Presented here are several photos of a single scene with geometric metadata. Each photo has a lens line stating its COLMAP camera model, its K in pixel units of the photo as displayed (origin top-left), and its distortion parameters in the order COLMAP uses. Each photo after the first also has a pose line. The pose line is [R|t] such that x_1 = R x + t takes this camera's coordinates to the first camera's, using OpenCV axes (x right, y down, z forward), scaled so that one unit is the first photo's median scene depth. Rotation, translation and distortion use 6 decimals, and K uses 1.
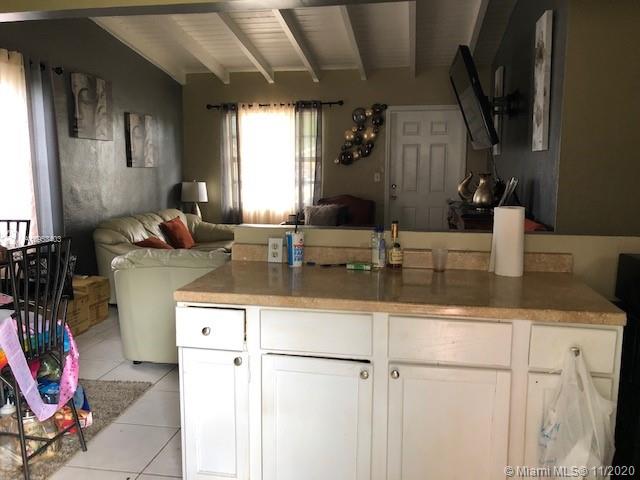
lens RADIAL K [[513.2, 0, 320.0], [0, 513.2, 240.0], [0, 0, 1]] dist [0.039428, 0.000691]
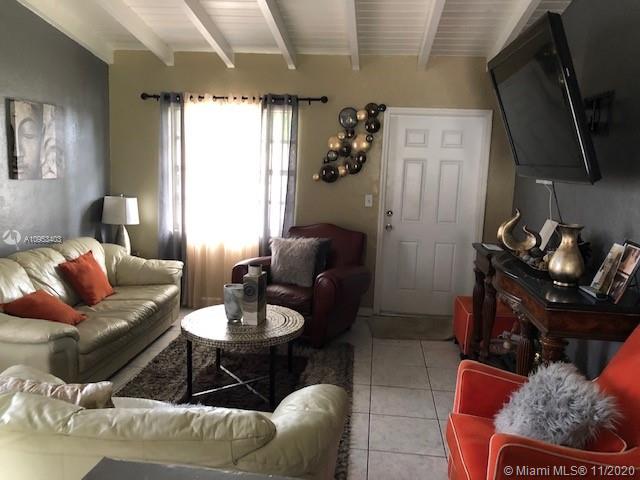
lens RADIAL K [[525.5, 0, 320.0], [0, 525.5, 240.0], [0, 0, 1]] dist [0.008125, 0.004716]
pose [[0.996639, 0.029449, 0.076436, -0.017677], [-0.029604, 0.999561, 0.000896, -0.063688], [-0.076377, -0.003156, 0.997074, 0.239878]]
